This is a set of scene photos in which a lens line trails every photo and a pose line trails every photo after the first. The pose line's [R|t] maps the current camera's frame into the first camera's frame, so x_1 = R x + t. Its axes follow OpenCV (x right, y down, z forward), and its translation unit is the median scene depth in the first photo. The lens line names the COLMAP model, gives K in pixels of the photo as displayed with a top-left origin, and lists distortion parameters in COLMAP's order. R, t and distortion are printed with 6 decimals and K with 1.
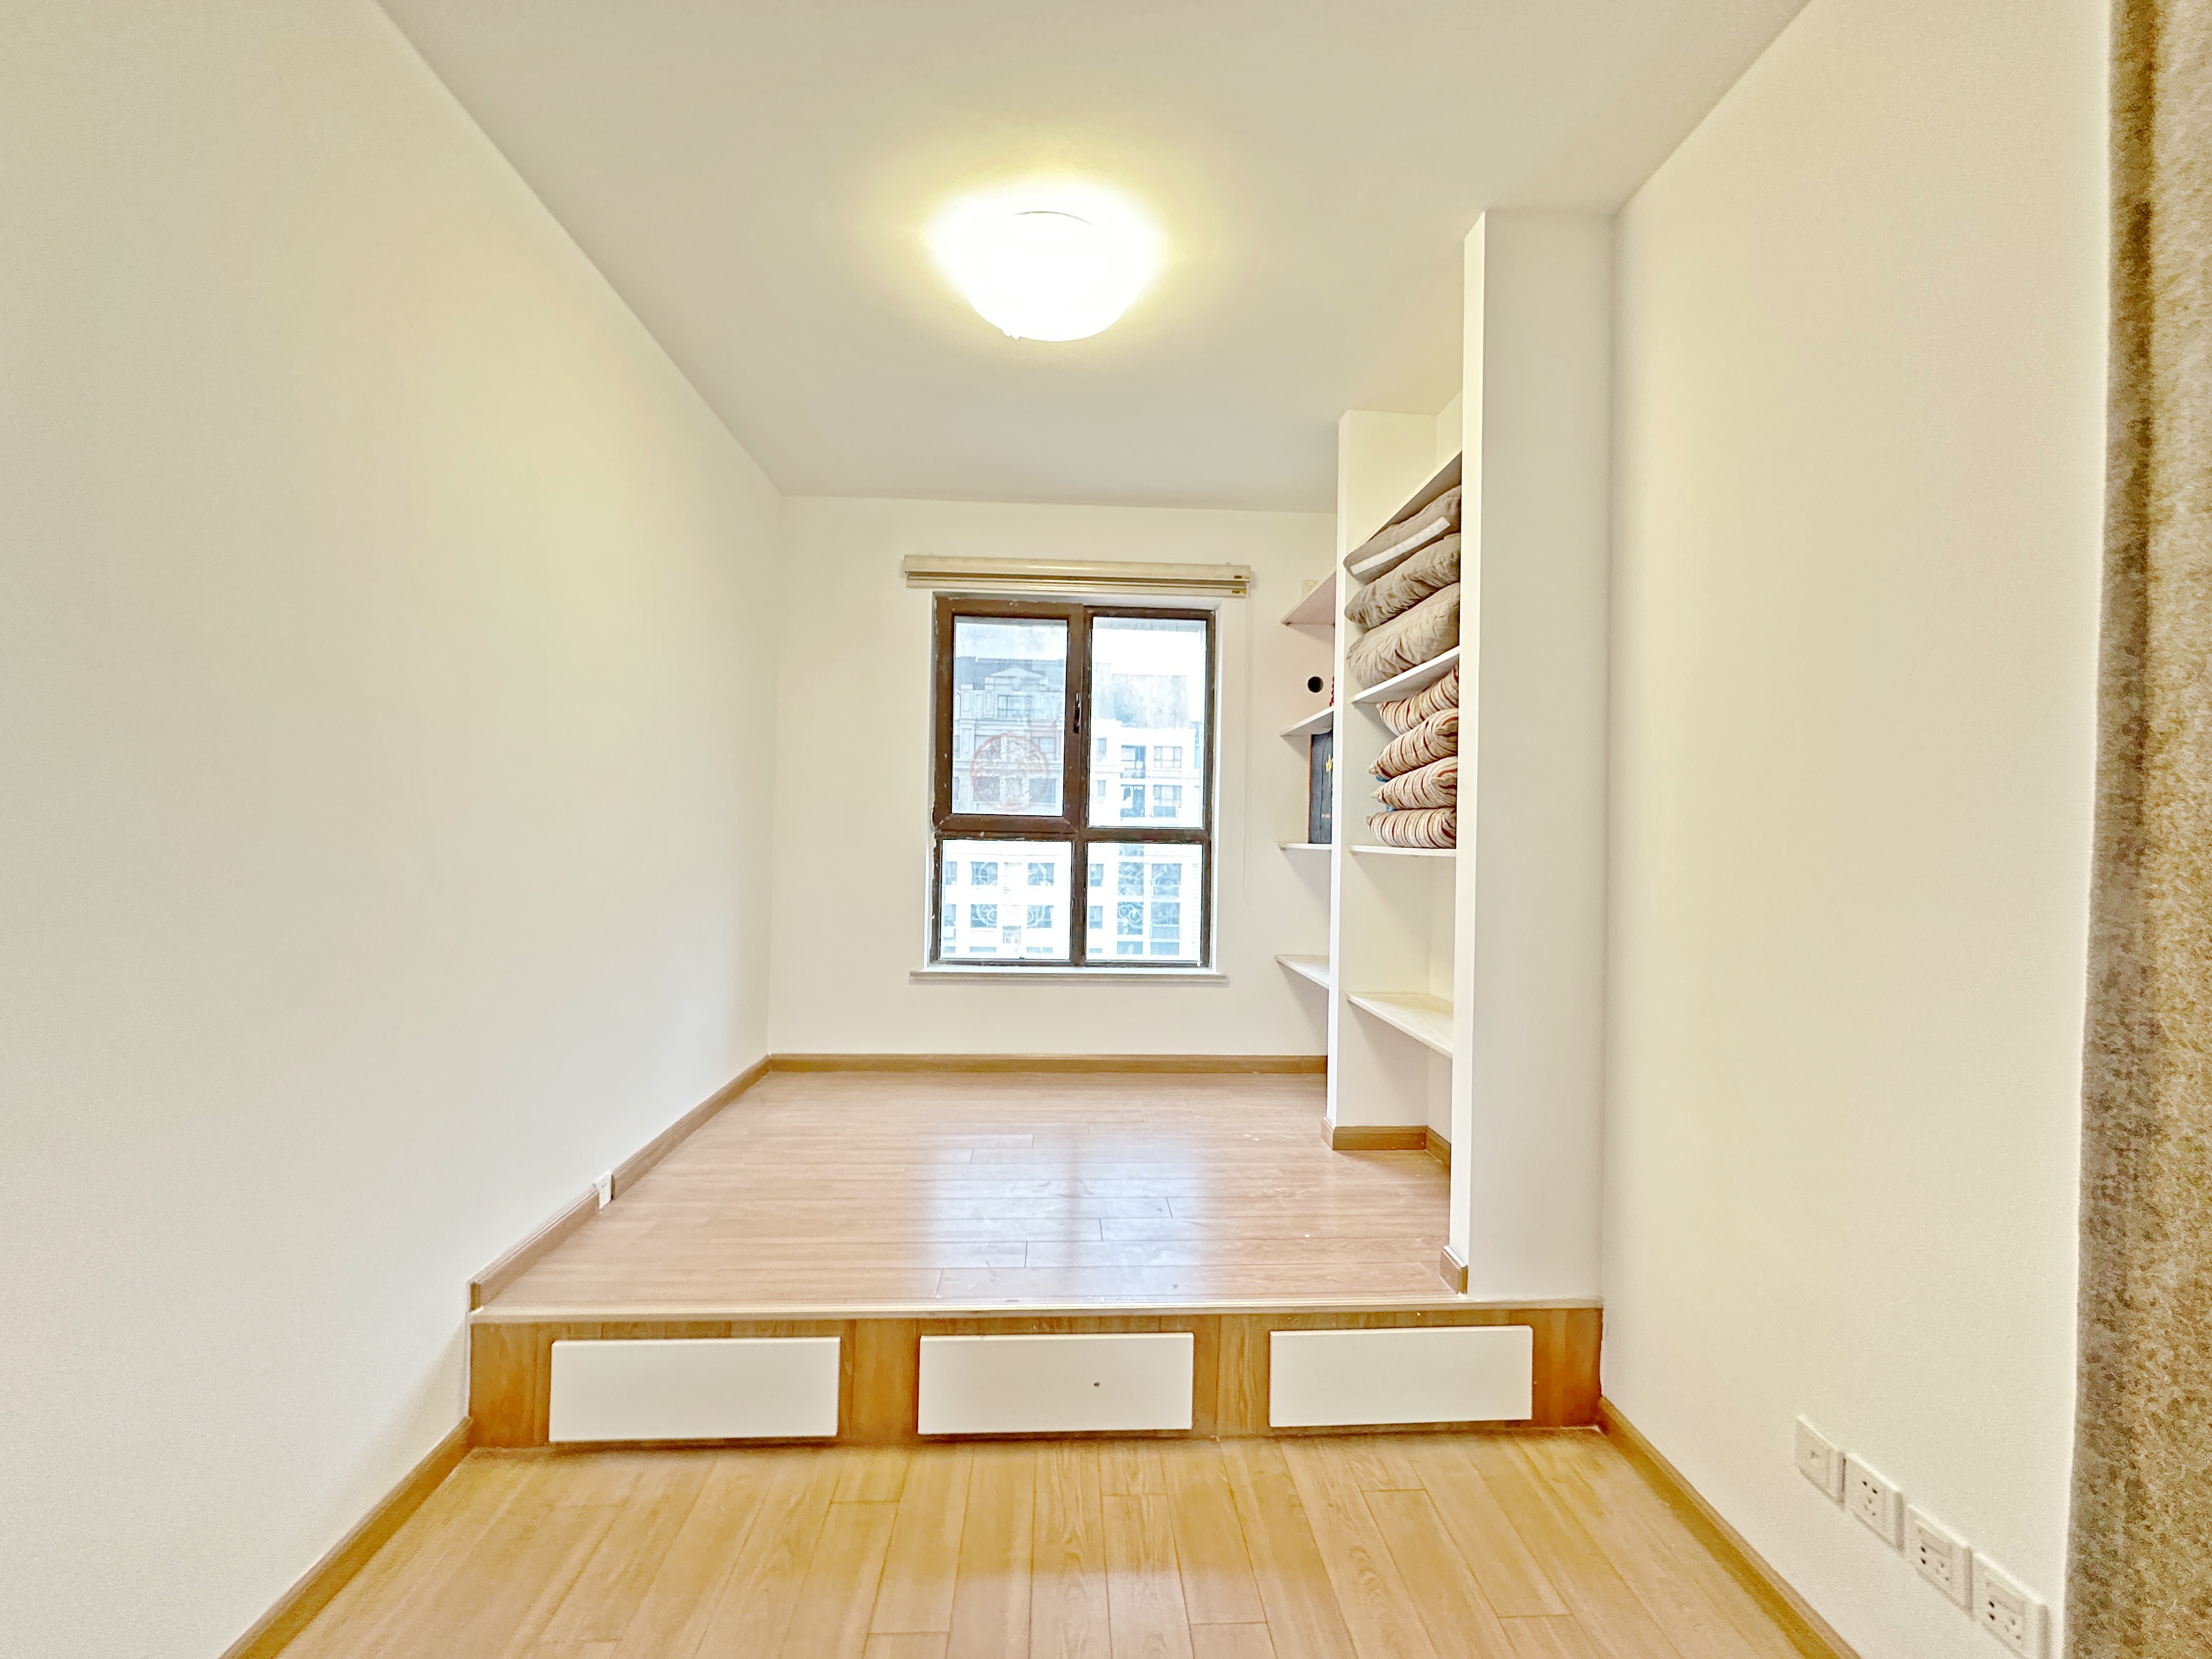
lens RADIAL K [[886.9, 0, 1111.6], [0, 886.9, 828.8], [0, 0, 1]] dist [0.001079, -0.000135]
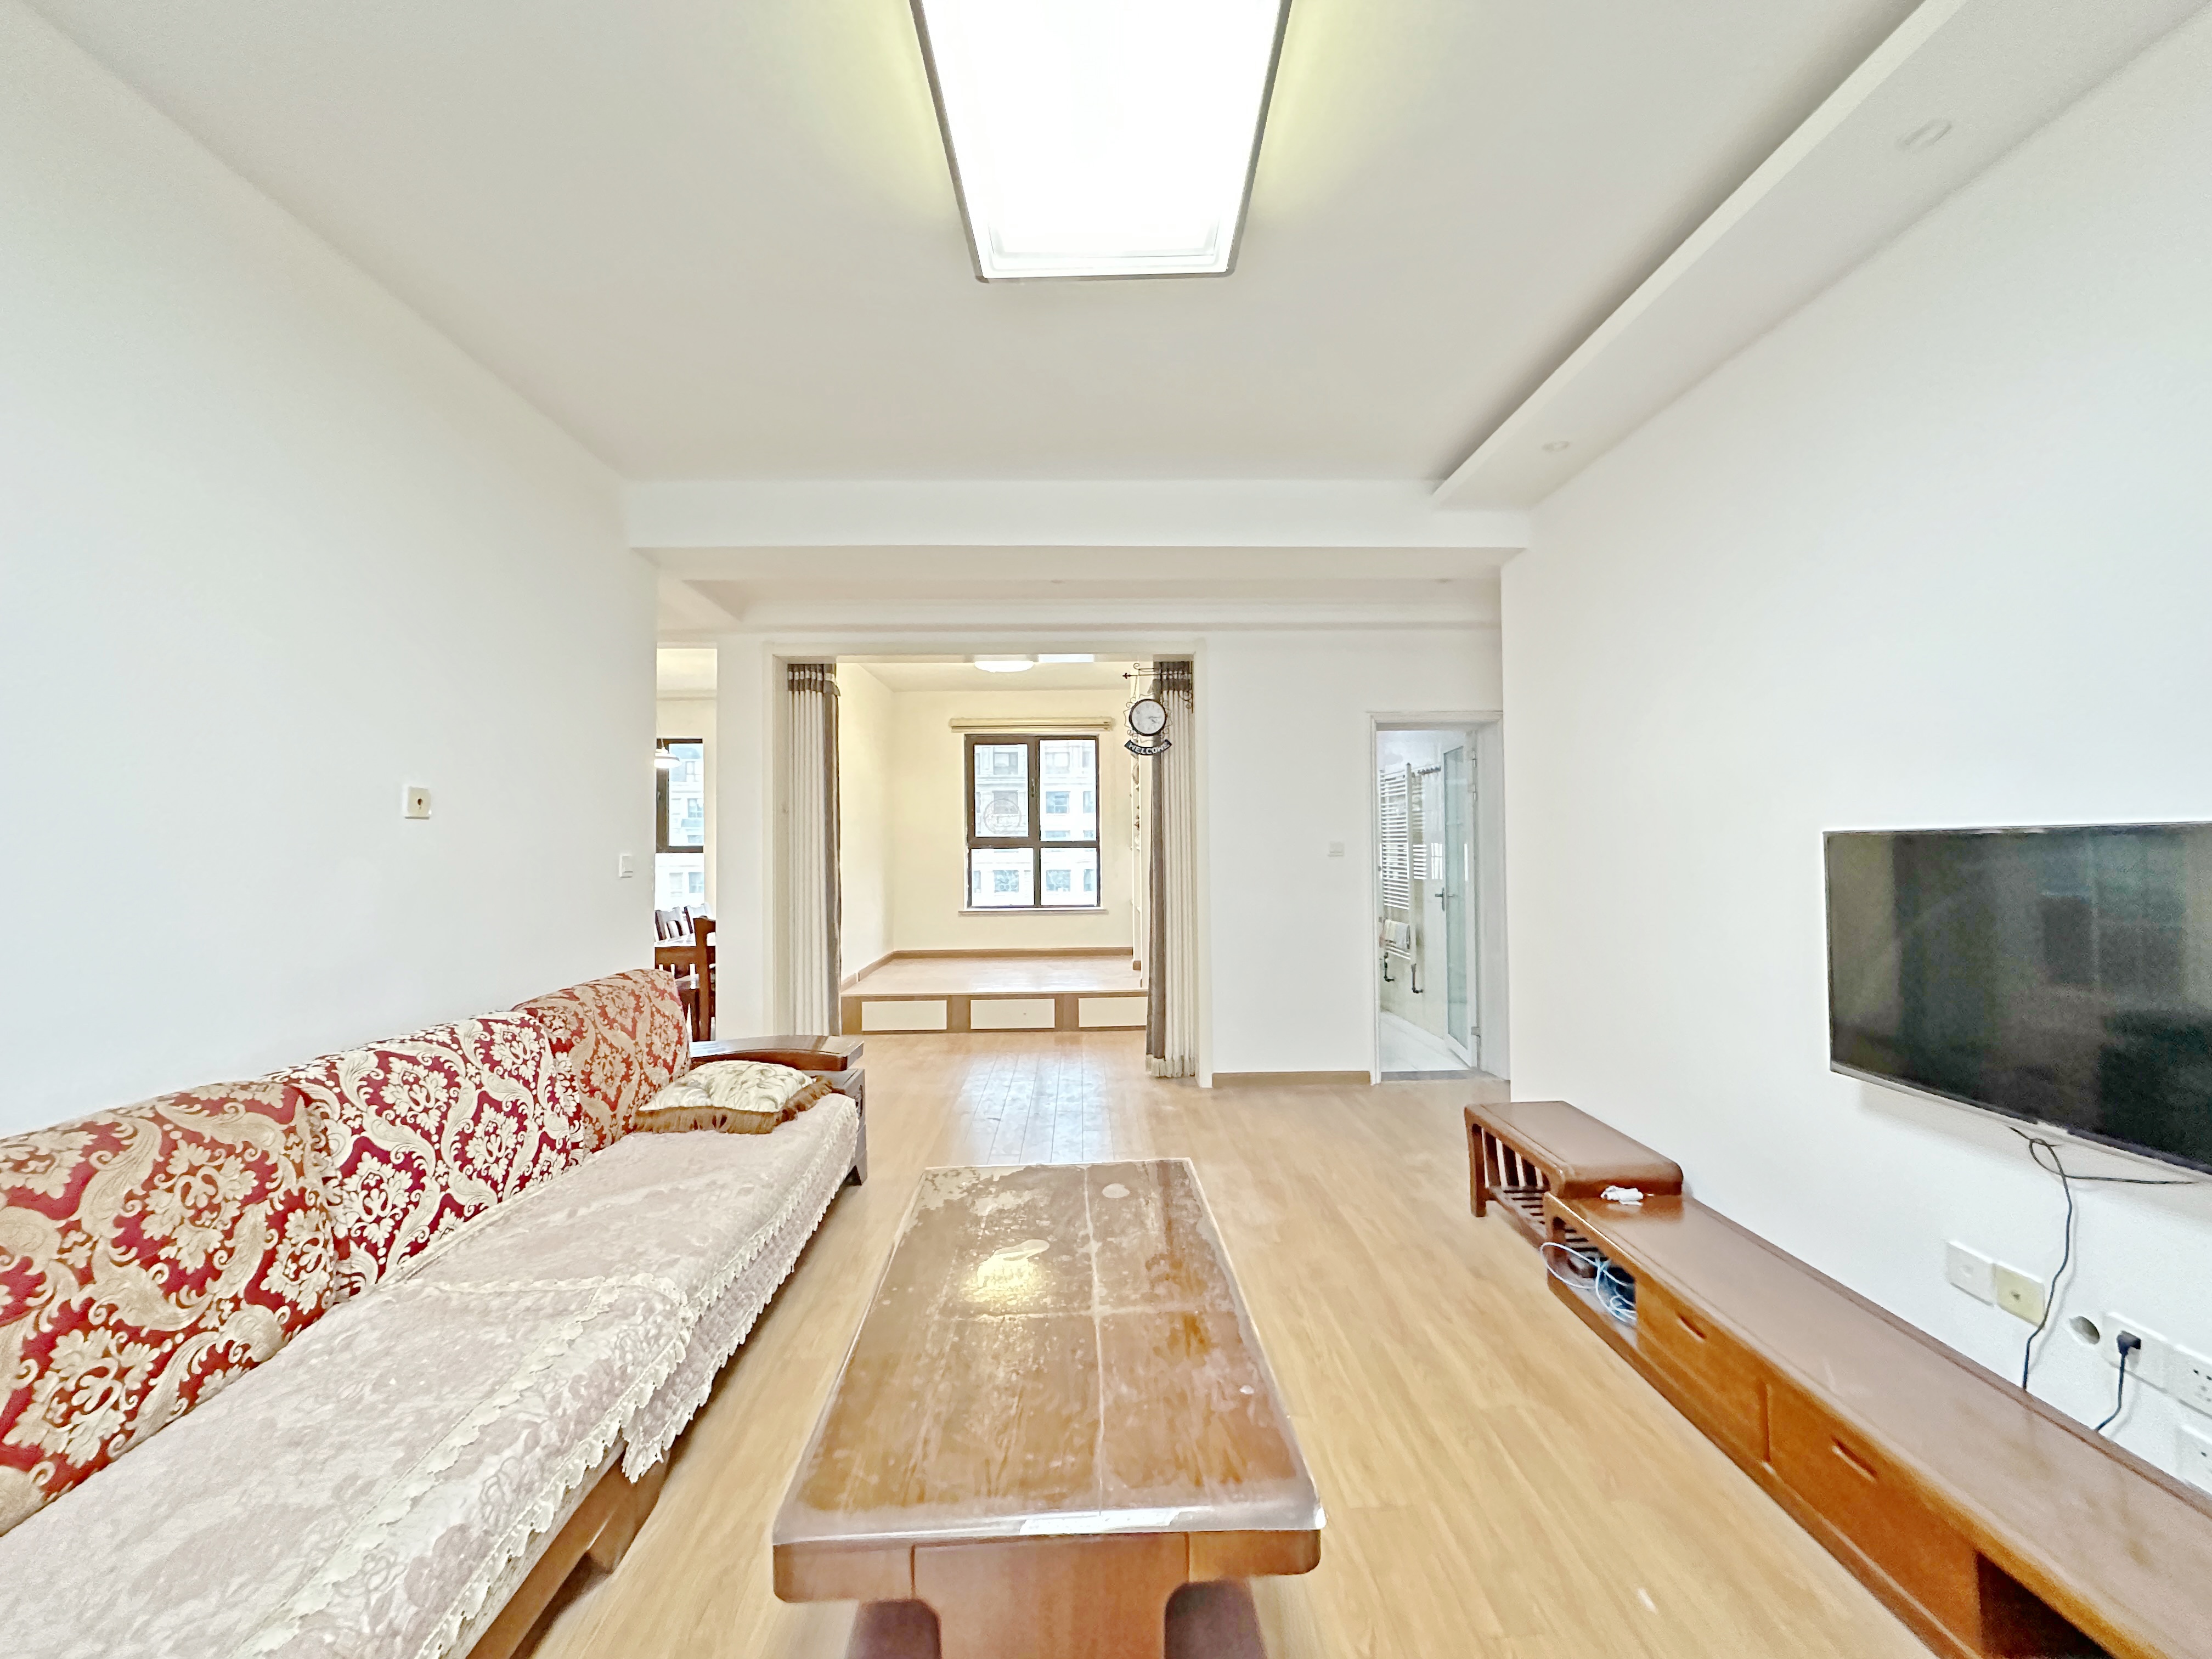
lens RADIAL K [[886.9, 0, 1107.9], [0, 886.9, 831.0], [0, 0, 1]] dist [0.001079, -0.000135]
pose [[0.999041, -0.030883, -0.031029, 0.201482], [0.030618, 0.999491, -0.008980, -0.002042], [0.031290, 0.008022, 0.999478, -1.108776]]
